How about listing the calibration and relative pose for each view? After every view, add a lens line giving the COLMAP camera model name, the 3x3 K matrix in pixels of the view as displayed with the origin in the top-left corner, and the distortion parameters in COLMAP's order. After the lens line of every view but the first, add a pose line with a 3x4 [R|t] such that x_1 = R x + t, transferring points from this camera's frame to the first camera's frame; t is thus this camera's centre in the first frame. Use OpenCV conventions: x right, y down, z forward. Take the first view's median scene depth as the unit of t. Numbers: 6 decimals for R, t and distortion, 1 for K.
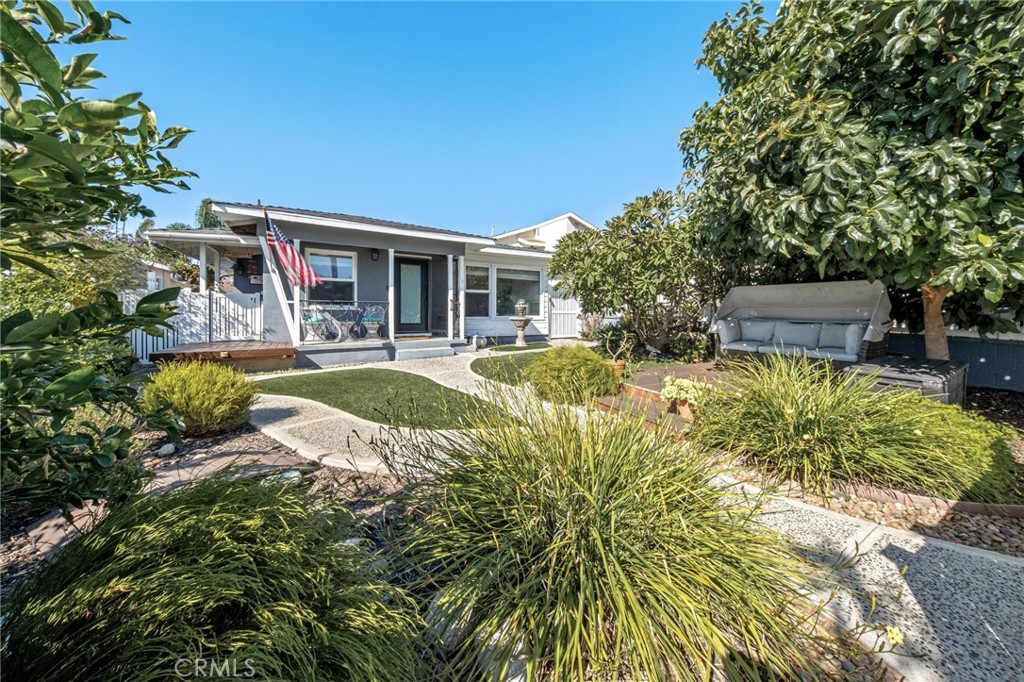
lens RADIAL K [[352.2, 0, 525.4], [0, 352.2, 325.0], [0, 0, 1]] dist [0.000474, -0.000095]
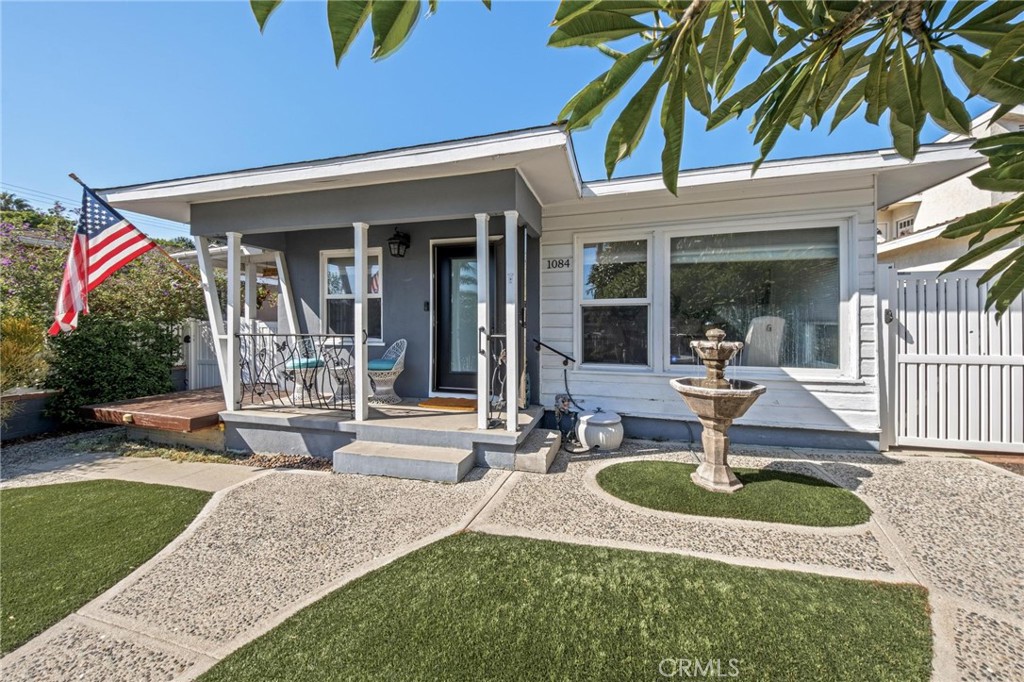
lens RADIAL K [[352.2, 0, 525.4], [0, 352.2, 325.0], [0, 0, 1]] dist [0.000474, -0.000095]
pose [[0.675354, -0.006104, -0.737469, 0.109257], [-0.026654, 0.999110, -0.032678, -0.062199], [0.737012, 0.041726, 0.674590, 0.765745]]
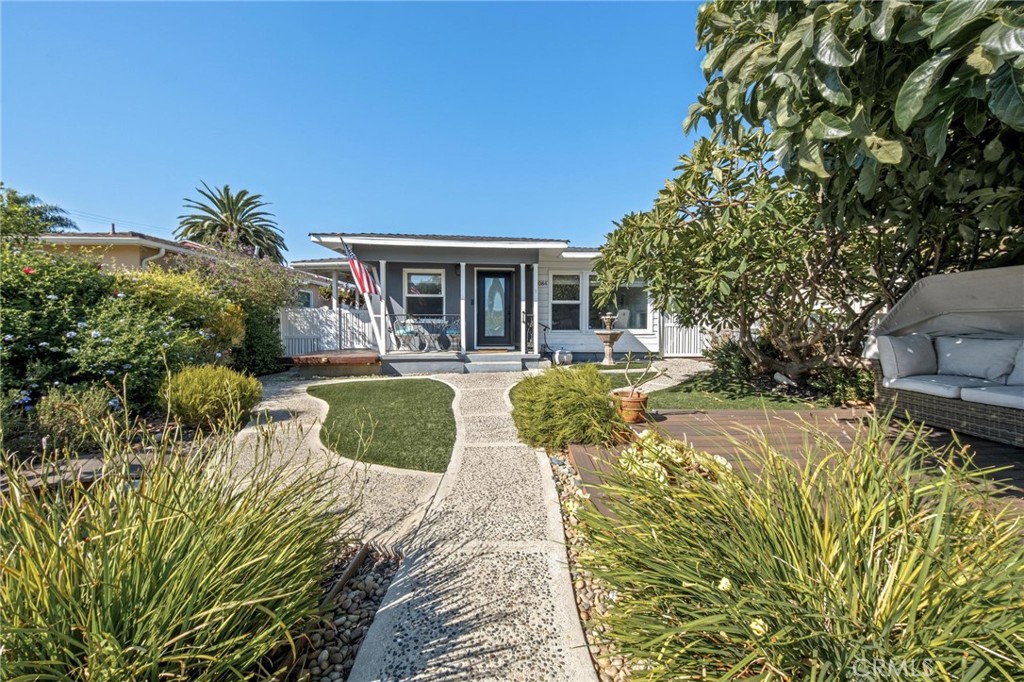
lens RADIAL K [[352.2, 0, 525.4], [0, 352.2, 325.0], [0, 0, 1]] dist [0.000474, -0.000095]
pose [[0.885607, -0.003726, -0.464421, 0.226144], [-0.015967, 0.999132, -0.038463, 0.000414], [0.464161, 0.041478, 0.884779, 0.175987]]
